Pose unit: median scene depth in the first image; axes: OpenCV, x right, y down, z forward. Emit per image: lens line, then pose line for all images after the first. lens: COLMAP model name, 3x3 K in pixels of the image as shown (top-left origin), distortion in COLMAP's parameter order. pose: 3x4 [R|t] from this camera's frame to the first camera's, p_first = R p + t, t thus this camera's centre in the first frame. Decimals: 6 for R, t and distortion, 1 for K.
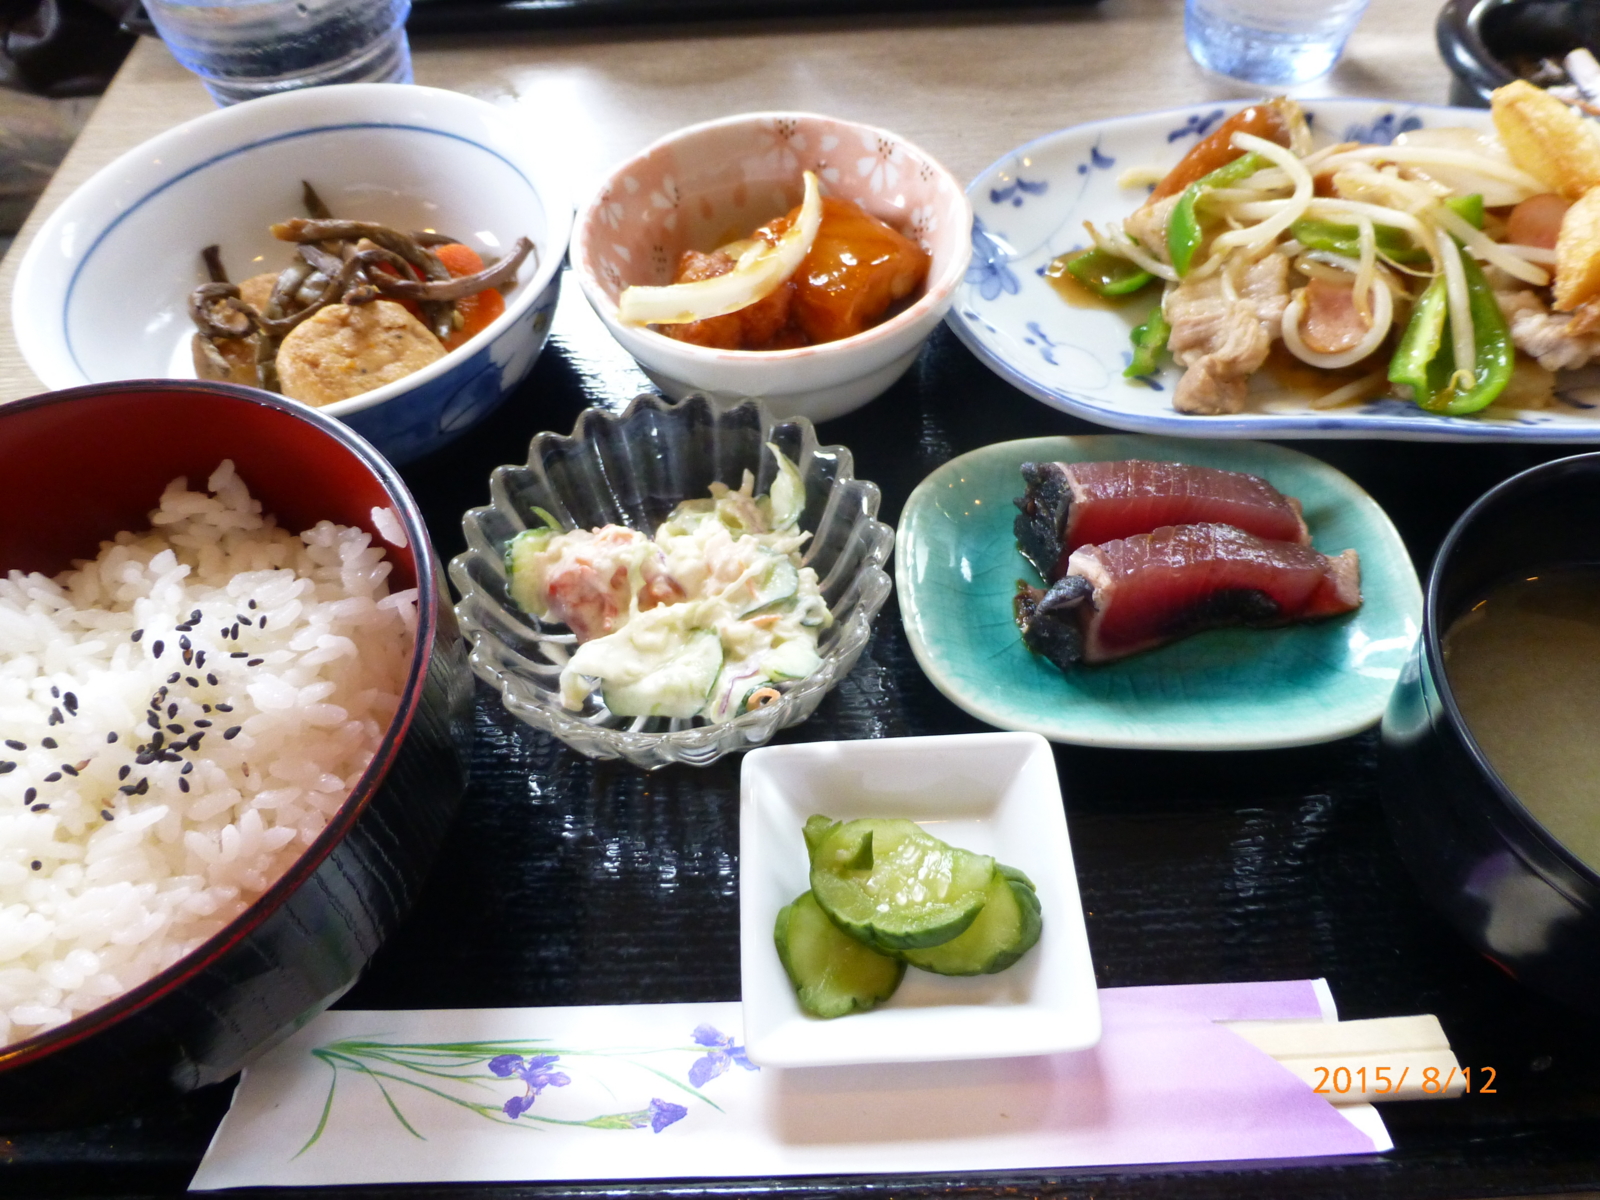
lens RADIAL K [[1154.7, 0, 800.0], [0, 1154.7, 600.0], [0, 0, 1]] dist [0.004774, -0.062715]
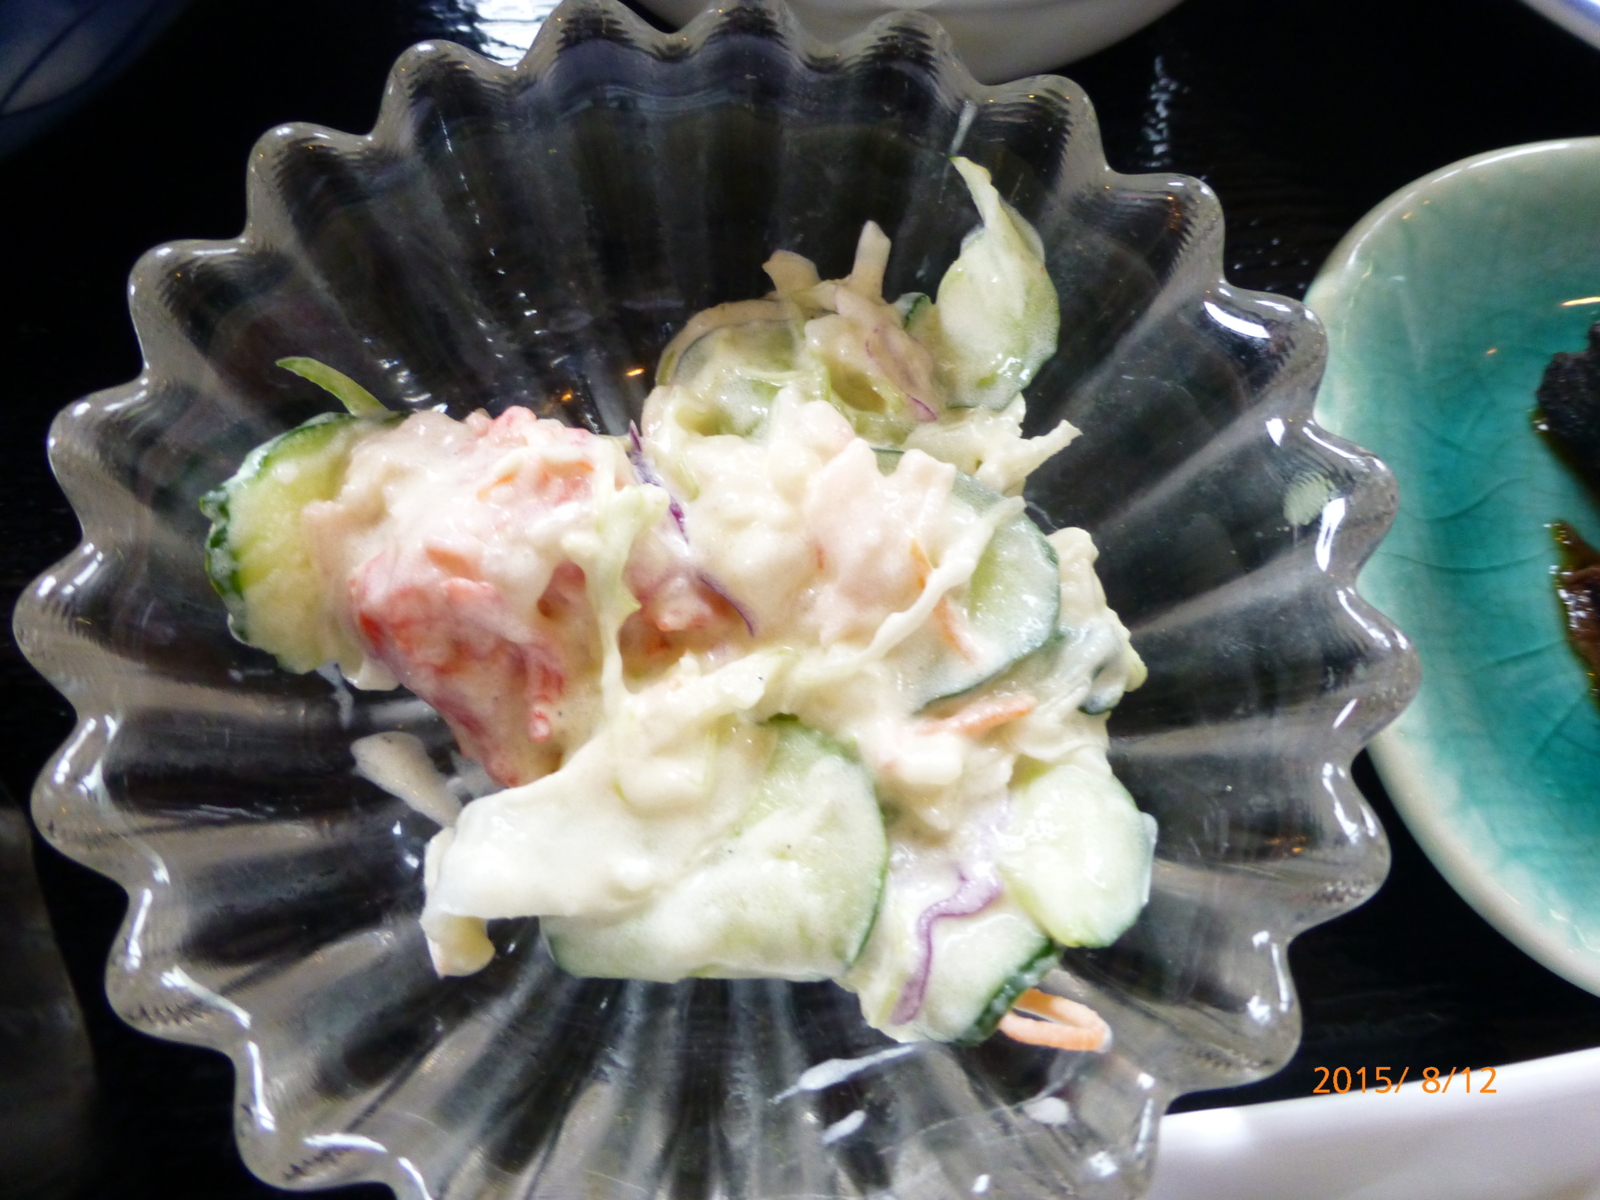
lens RADIAL K [[1154.7, 0, 800.0], [0, 1154.7, 600.0], [0, 0, 1]] dist [0.004774, -0.062715]
pose [[0.994798, -0.040694, 0.093388, -0.117420], [0.008426, 0.946473, 0.322672, -0.127731], [-0.101520, -0.320207, 0.941892, 0.662070]]
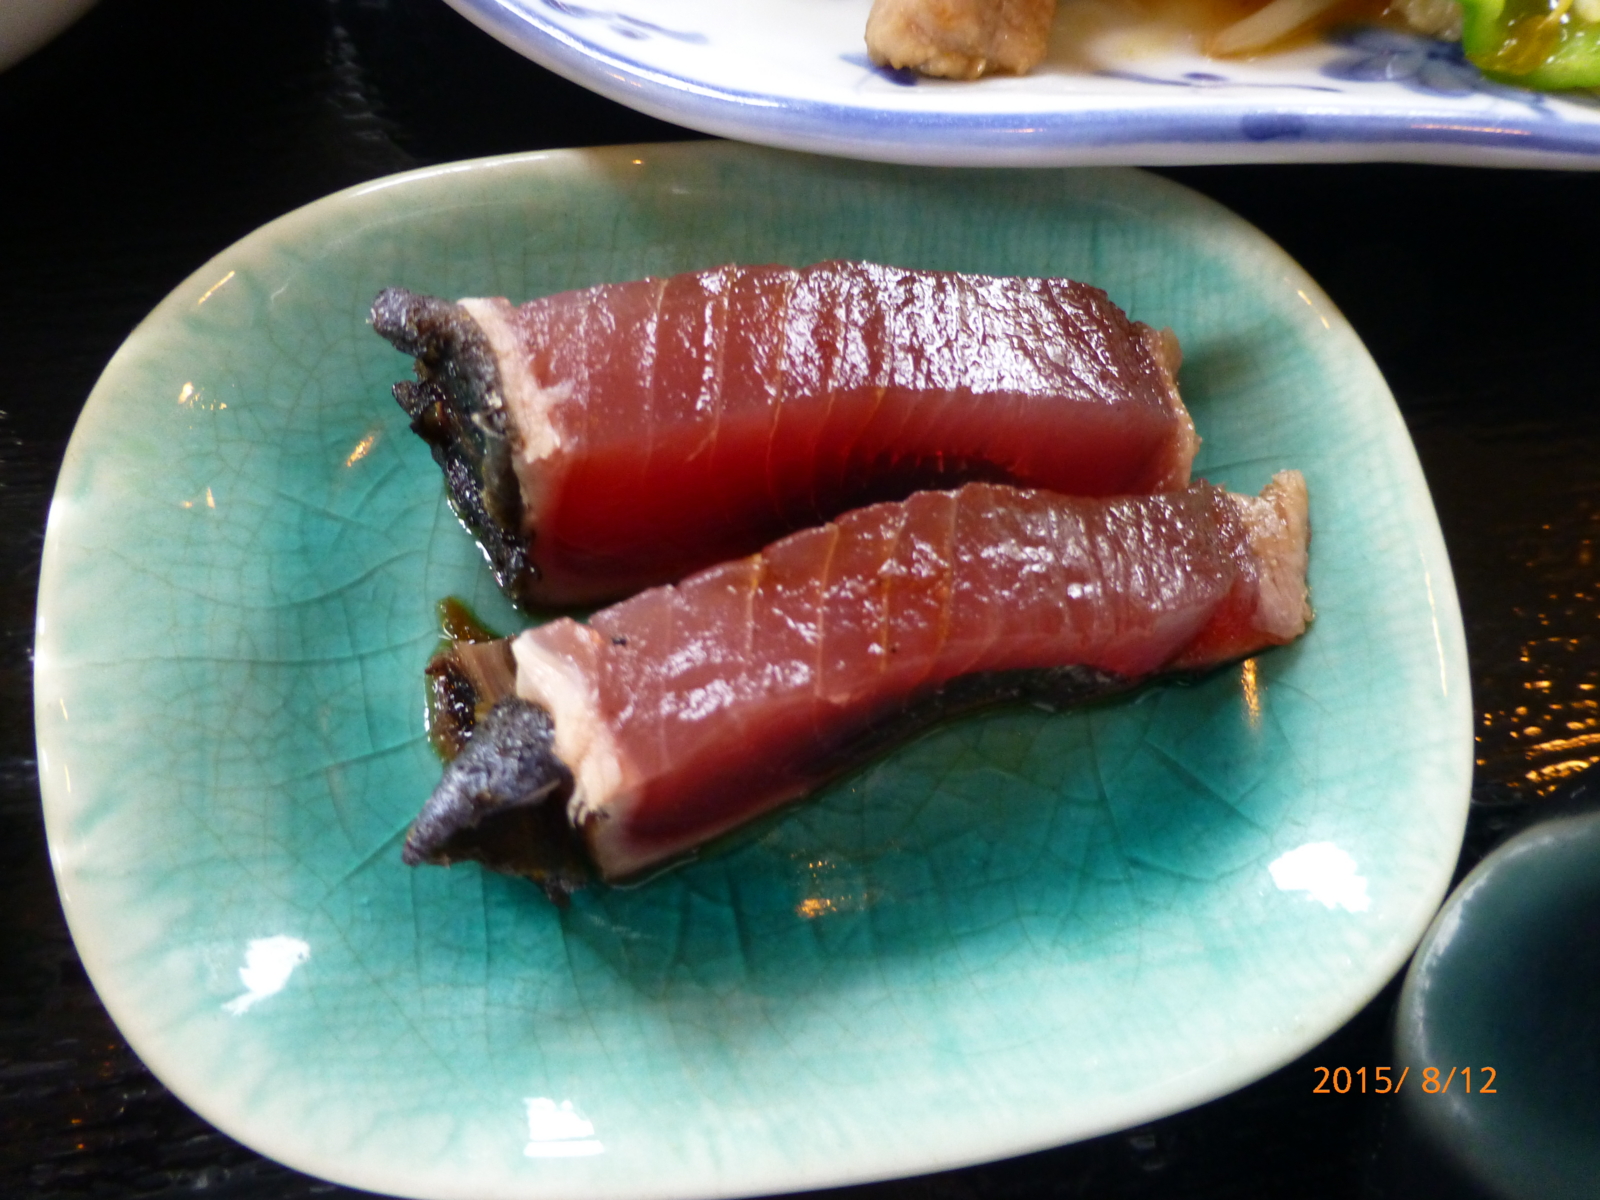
lens RADIAL K [[1154.7, 0, 800.0], [0, 1154.7, 600.0], [0, 0, 1]] dist [0.004774, -0.062715]
pose [[0.979251, -0.096902, 0.177984, 0.241726], [0.026684, 0.932276, 0.360762, -0.151048], [-0.200889, -0.348527, 0.915518, 0.664633]]
